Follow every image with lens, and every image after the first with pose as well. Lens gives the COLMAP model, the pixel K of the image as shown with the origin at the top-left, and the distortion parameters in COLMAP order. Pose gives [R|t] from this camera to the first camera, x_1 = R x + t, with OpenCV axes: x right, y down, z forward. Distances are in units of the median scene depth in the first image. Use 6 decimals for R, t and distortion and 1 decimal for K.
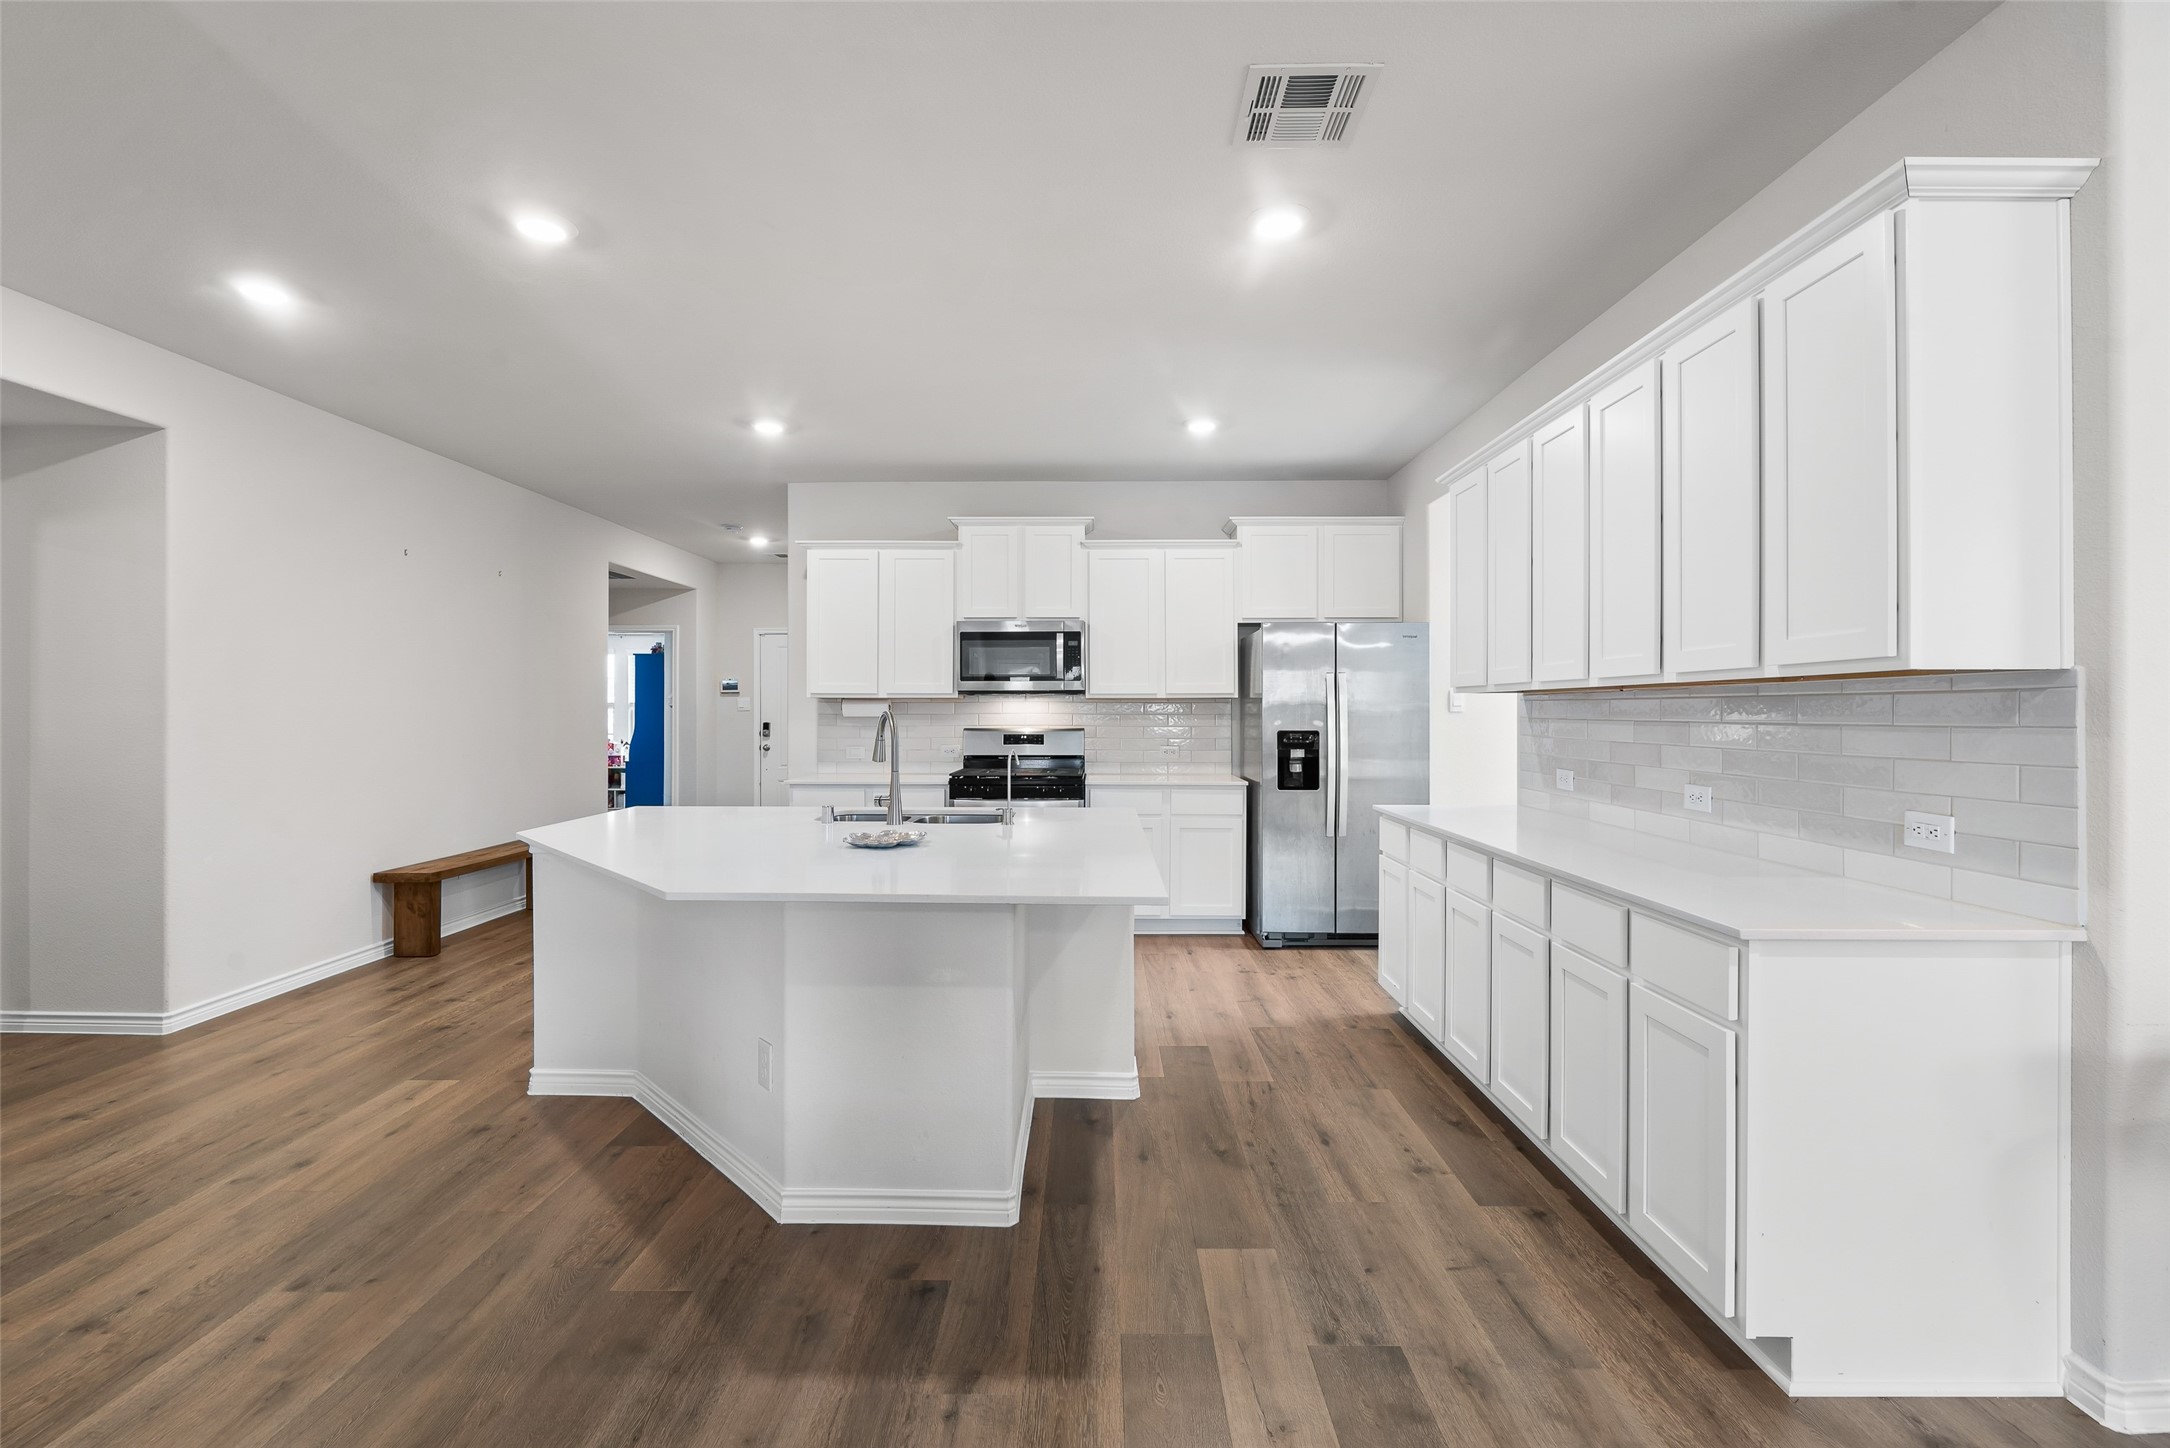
lens RADIAL K [[949.0, 0, 1092.6], [0, 949.0, 711.1], [0, 0, 1]] dist [0.001636, 0.000077]
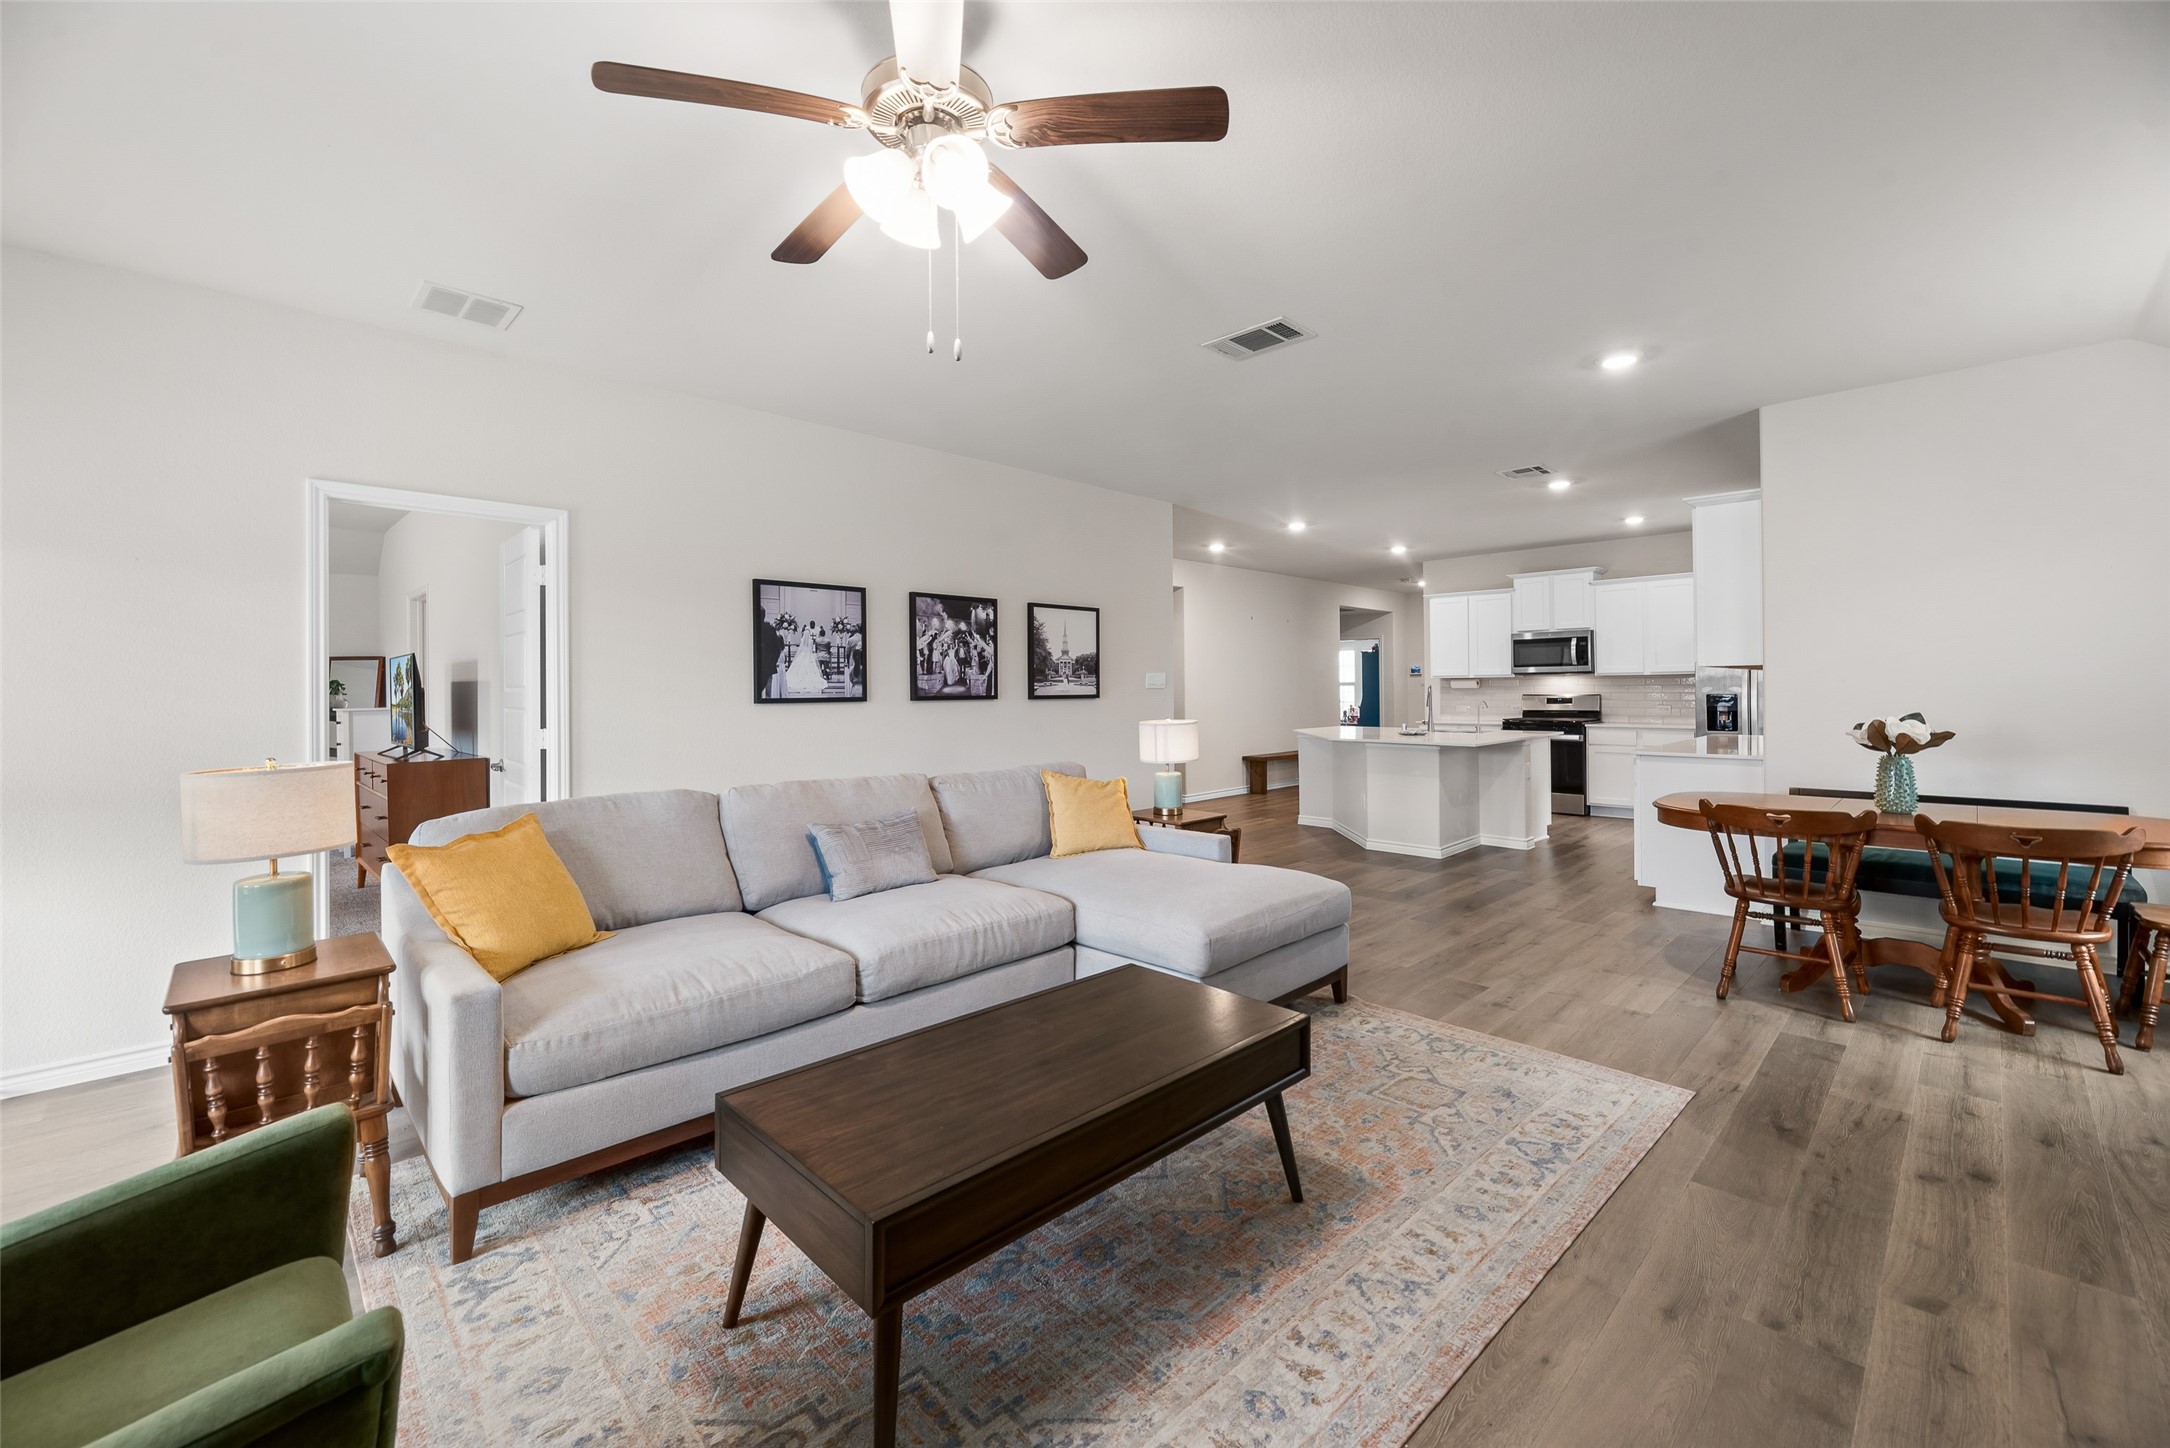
lens RADIAL K [[896.7, 0, 1067.9], [0, 896.7, 663.5], [0, 0, 1]] dist [-0.004108, -0.000035]
pose [[0.692173, -0.027419, -0.721210, 0.492949], [0.007174, 0.999490, -0.031114, 0.006929], [0.721696, 0.016362, 0.692017, -0.762248]]
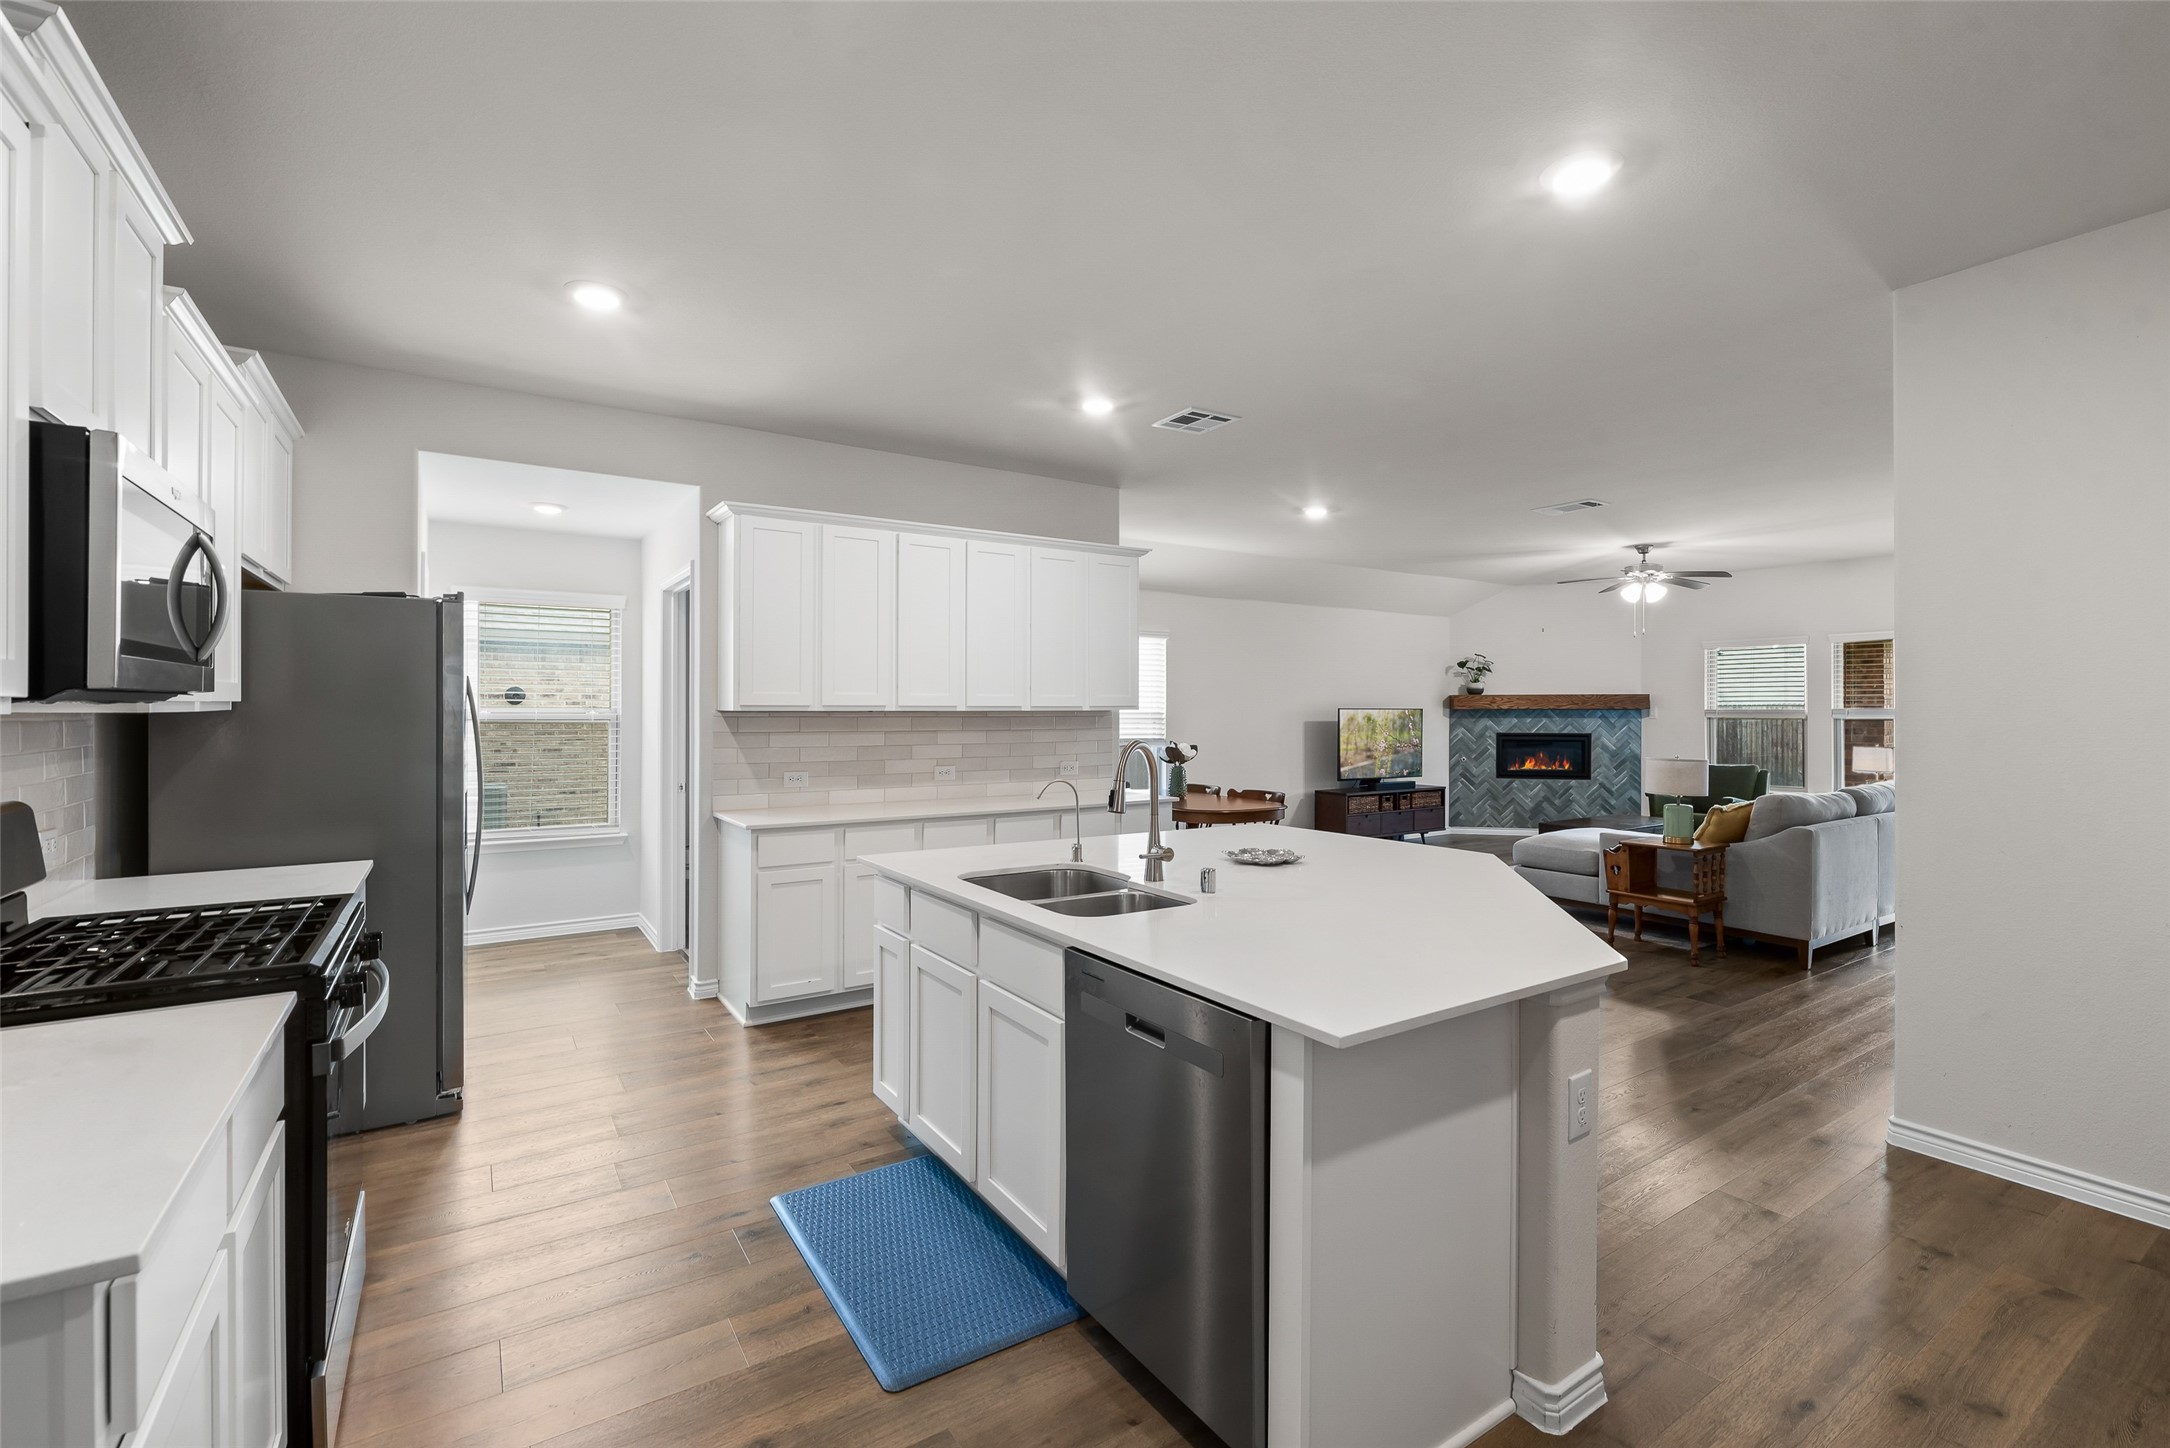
lens RADIAL K [[949.0, 0, 1087.8], [0, 949.0, 712.0], [0, 0, 1]] dist [0.001636, 0.000077]
pose [[-0.549517, -0.003435, 0.835476, -0.448063], [0.000709, 0.999989, 0.004577, -0.013878], [-0.835483, 0.003108, -0.549508, 0.782618]]
